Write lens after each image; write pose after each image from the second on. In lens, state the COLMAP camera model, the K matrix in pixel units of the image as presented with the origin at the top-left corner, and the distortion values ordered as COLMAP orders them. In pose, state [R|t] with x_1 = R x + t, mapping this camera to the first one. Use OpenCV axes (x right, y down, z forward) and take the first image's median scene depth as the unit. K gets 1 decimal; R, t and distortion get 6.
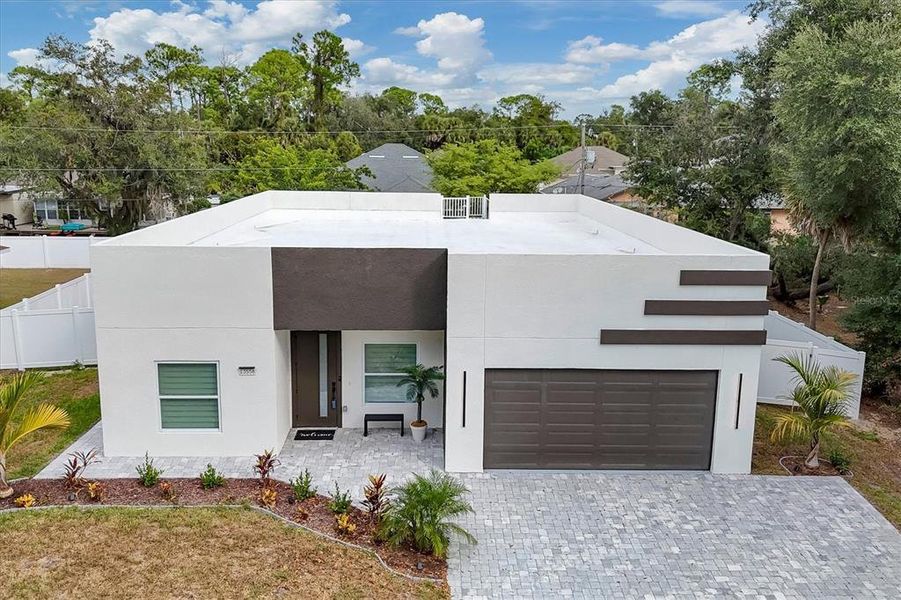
lens RADIAL K [[790.9, 0, 452.8], [0, 790.9, 299.0], [0, 0, 1]] dist [0.071566, -0.058990]
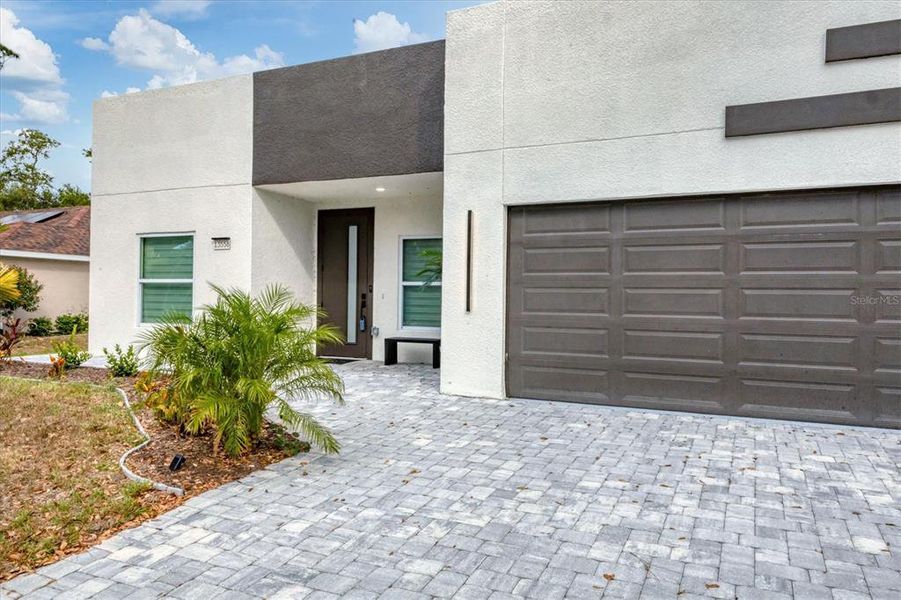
lens RADIAL K [[641.3, 0, 450.7], [0, 641.3, 300.7], [0, 0, 1]] dist [0.021866, -0.006526]
pose [[0.894019, -0.003338, -0.448017, 0.204451], [-0.089001, 0.978720, -0.184895, 0.234712], [0.439100, 0.205173, 0.874697, 0.573342]]
